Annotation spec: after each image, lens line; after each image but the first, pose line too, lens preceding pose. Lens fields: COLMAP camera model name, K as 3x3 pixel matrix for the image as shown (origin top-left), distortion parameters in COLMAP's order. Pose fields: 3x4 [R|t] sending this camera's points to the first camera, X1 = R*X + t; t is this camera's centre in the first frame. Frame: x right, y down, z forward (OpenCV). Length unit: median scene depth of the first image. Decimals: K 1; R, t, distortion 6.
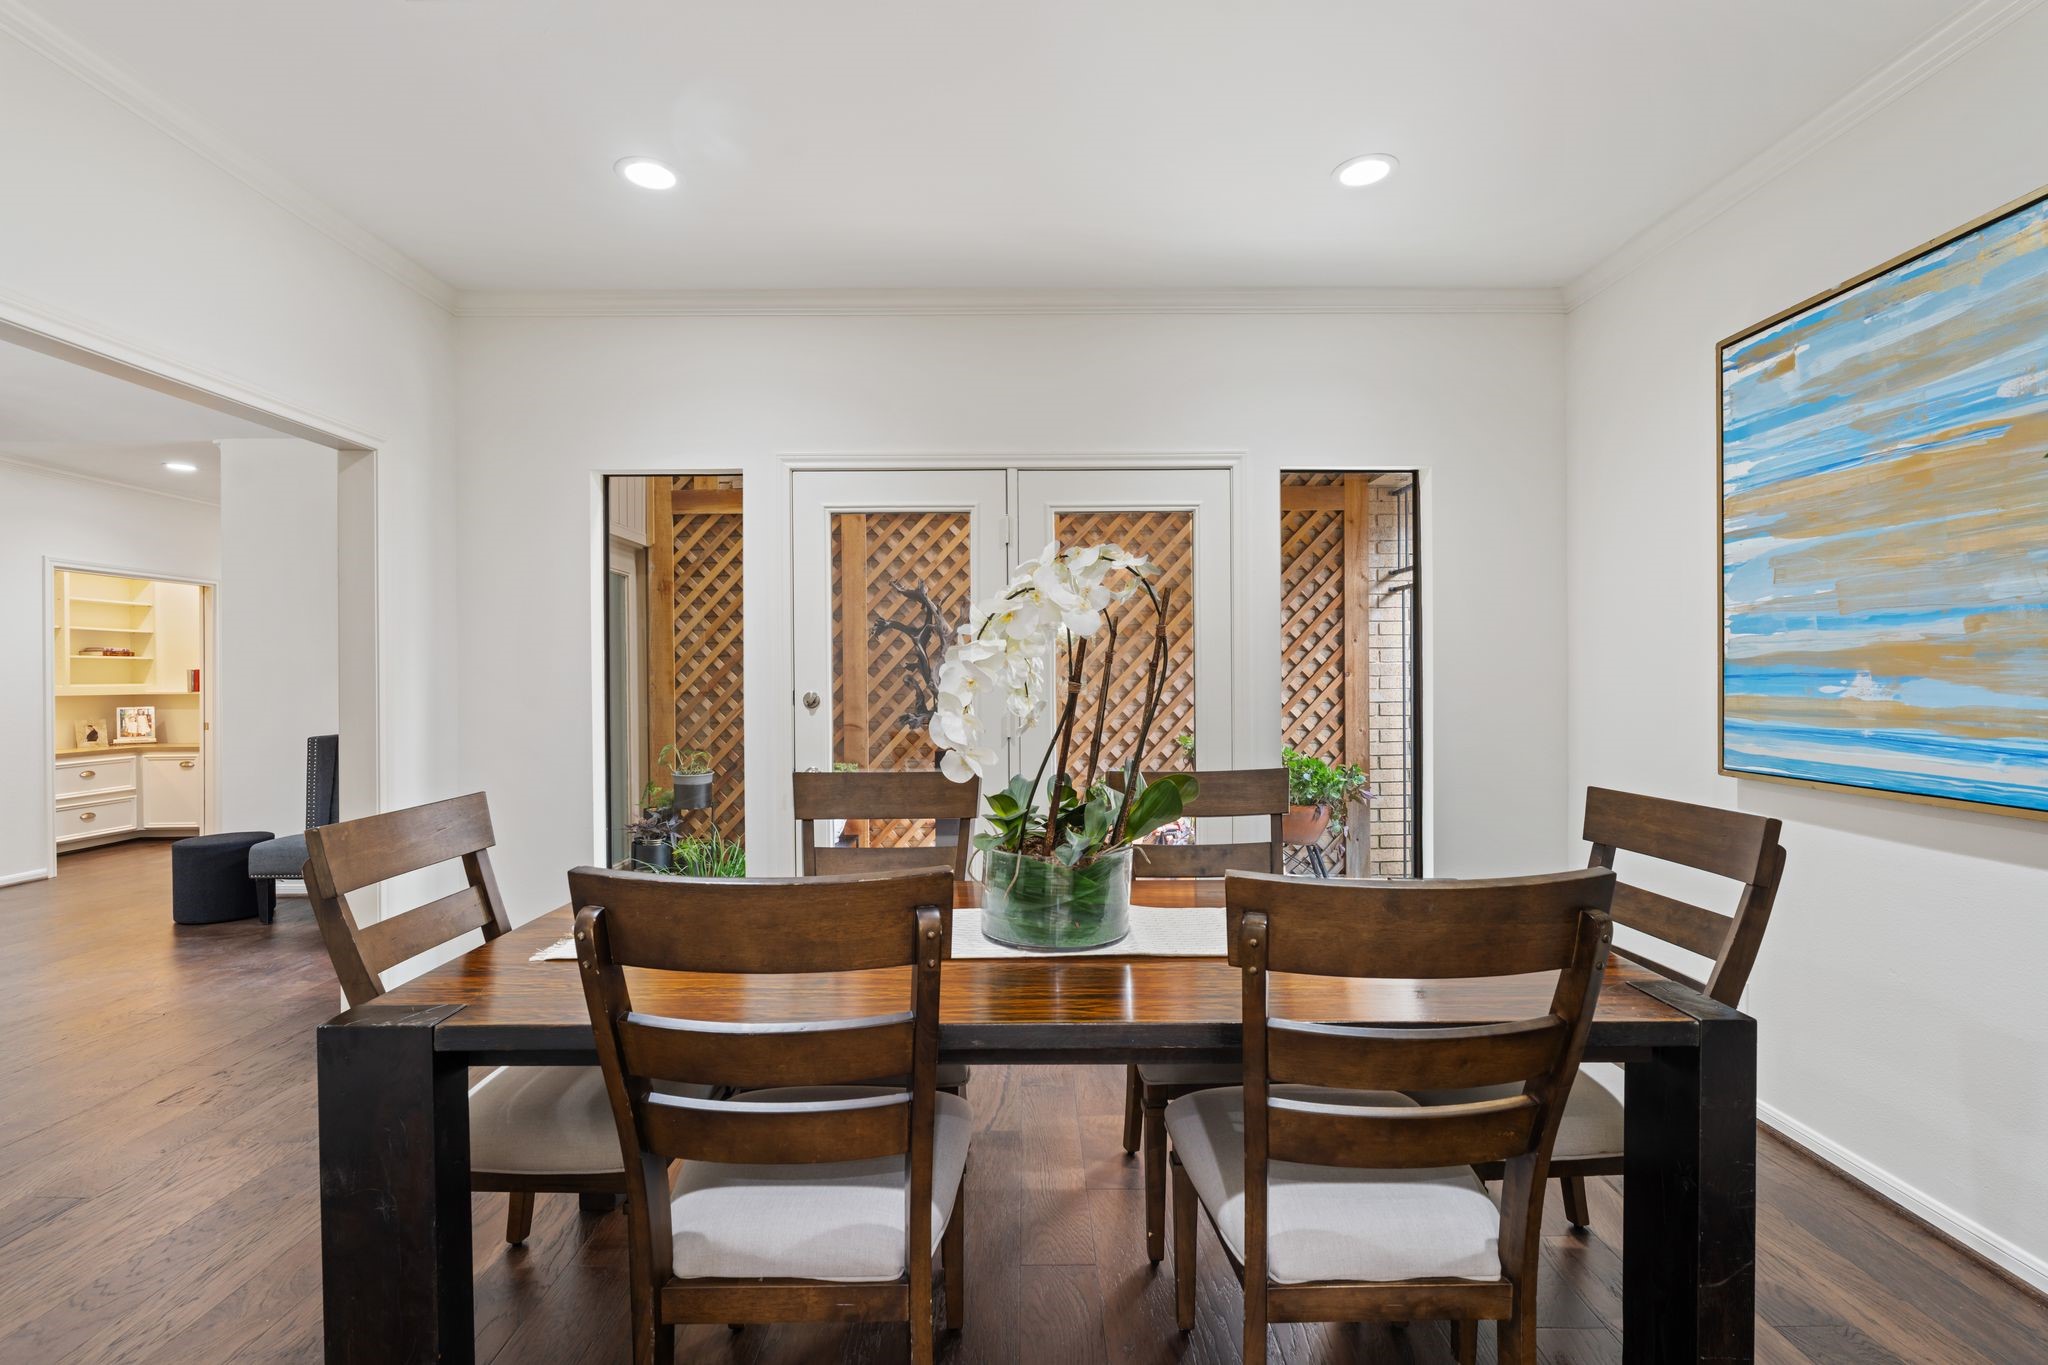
lens RADIAL K [[932.7, 0, 1018.9], [0, 932.7, 677.1], [0, 0, 1]] dist [0.000579, -0.000255]
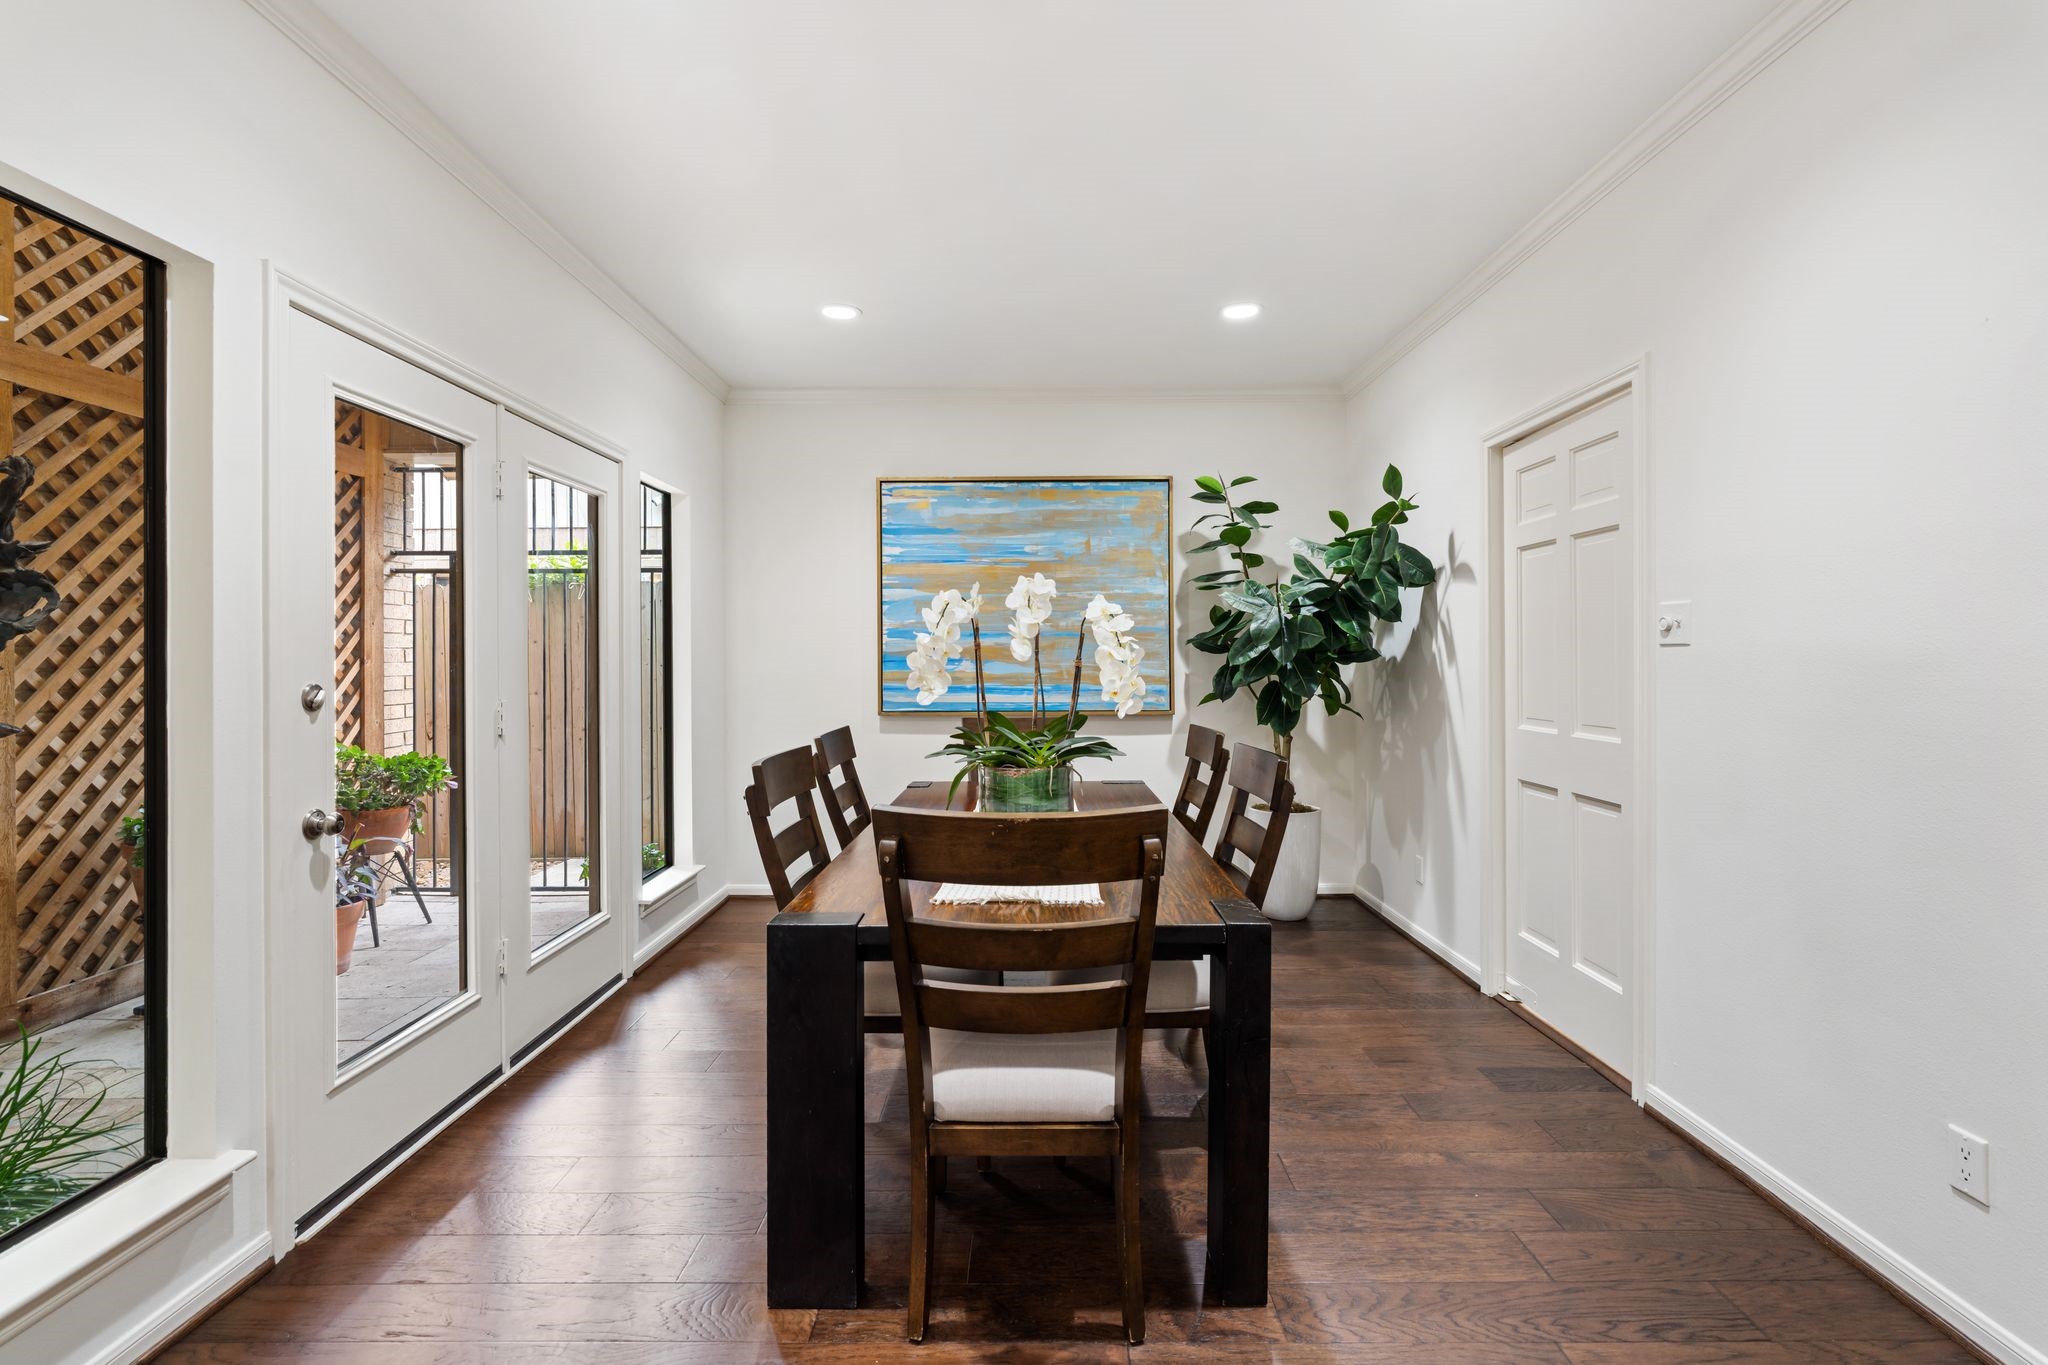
lens RADIAL K [[932.7, 0, 1019.9], [0, 932.7, 667.9], [0, 0, 1]] dist [0.000579, -0.000255]
pose [[-0.010059, -0.003108, 0.999945, -1.085341], [0.005238, 0.999981, 0.003161, 0.007730], [-0.999936, 0.005269, -0.010042, 0.753299]]
